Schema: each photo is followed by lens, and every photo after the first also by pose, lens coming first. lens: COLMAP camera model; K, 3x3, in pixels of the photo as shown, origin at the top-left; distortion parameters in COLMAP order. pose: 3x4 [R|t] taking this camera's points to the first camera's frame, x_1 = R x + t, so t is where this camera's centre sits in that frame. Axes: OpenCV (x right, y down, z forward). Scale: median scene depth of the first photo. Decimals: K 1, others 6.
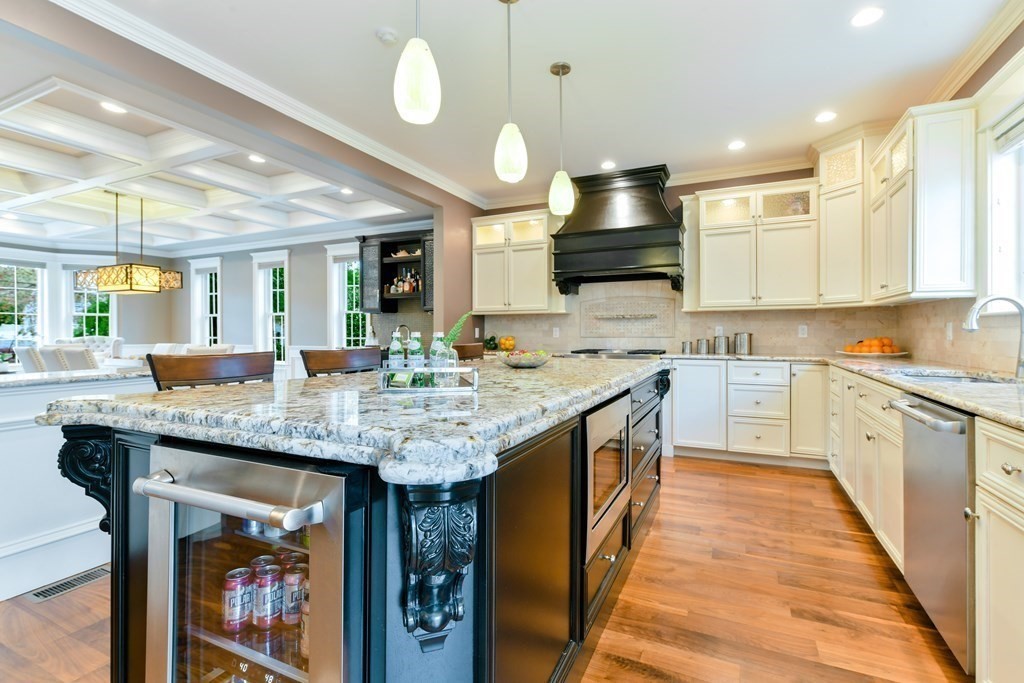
lens RADIAL K [[469.4, 0, 513.4], [0, 469.4, 333.0], [0, 0, 1]] dist [0.001679, 0.000344]
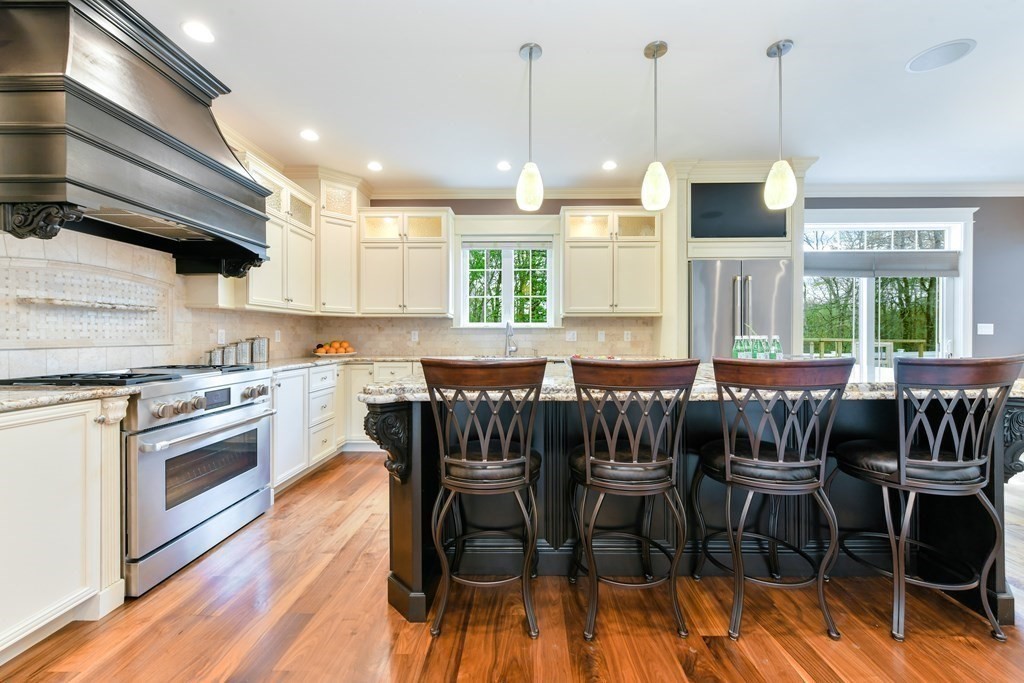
lens RADIAL K [[412.5, 0, 510.7], [0, 412.5, 338.6], [0, 0, 1]] dist [0.002968, -0.000343]
pose [[-0.392390, -0.001883, 0.919797, -0.368256], [0.003194, 0.999989, 0.003410, 0.000454], [-0.919793, 0.004276, -0.392380, 0.809415]]
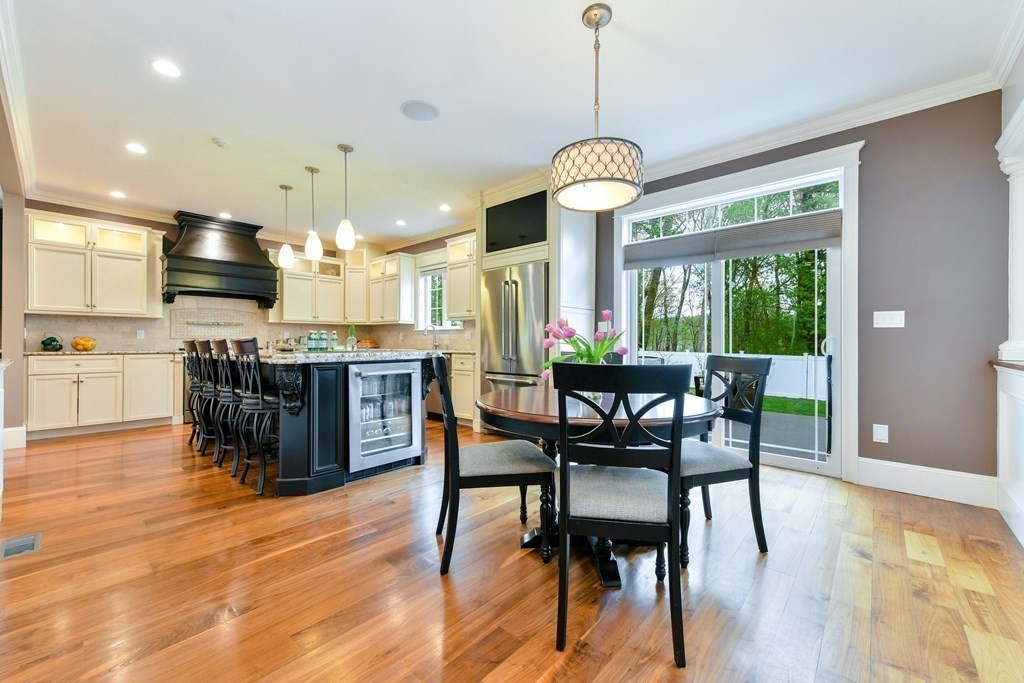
lens RADIAL K [[412.5, 0, 513.2], [0, 412.5, 341.6], [0, 0, 1]] dist [0.002968, -0.000343]
pose [[0.302480, 0.004593, 0.953145, -0.678294], [-0.001561, 0.999989, -0.004324, 0.022194], [-0.953154, -0.000180, 0.302484, -0.186269]]
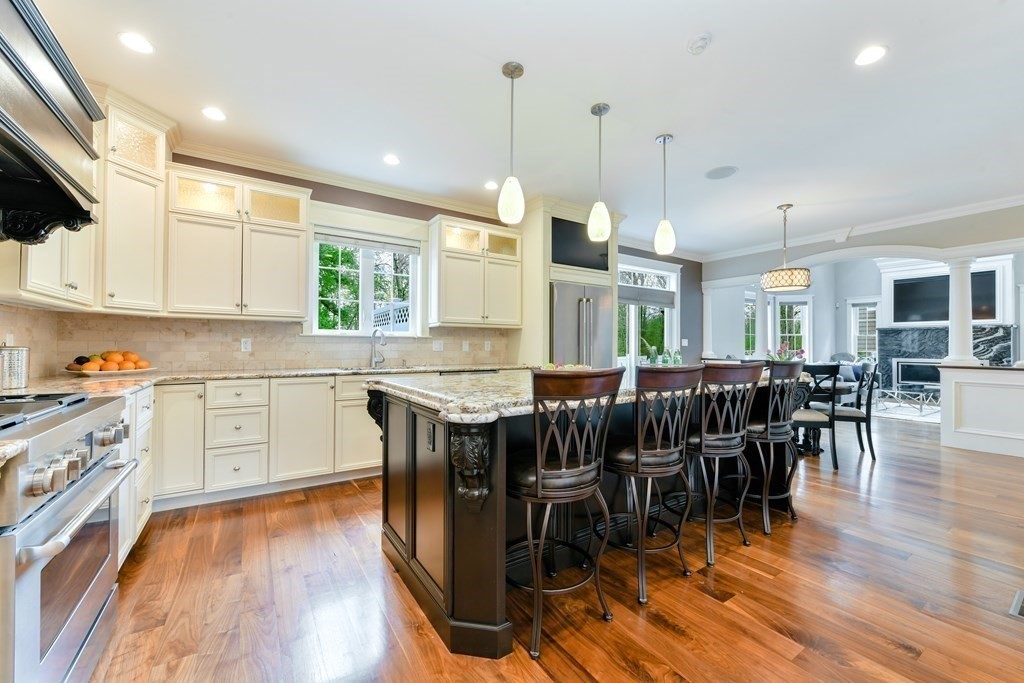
lens RADIAL K [[412.5, 0, 519.7], [0, 412.5, 342.6], [0, 0, 1]] dist [0.002968, -0.000343]
pose [[-0.851095, 0.002732, 0.525005, -0.202609], [-0.001390, 0.999971, -0.007458, -0.001770], [-0.525010, -0.007077, -0.851067, 1.011028]]
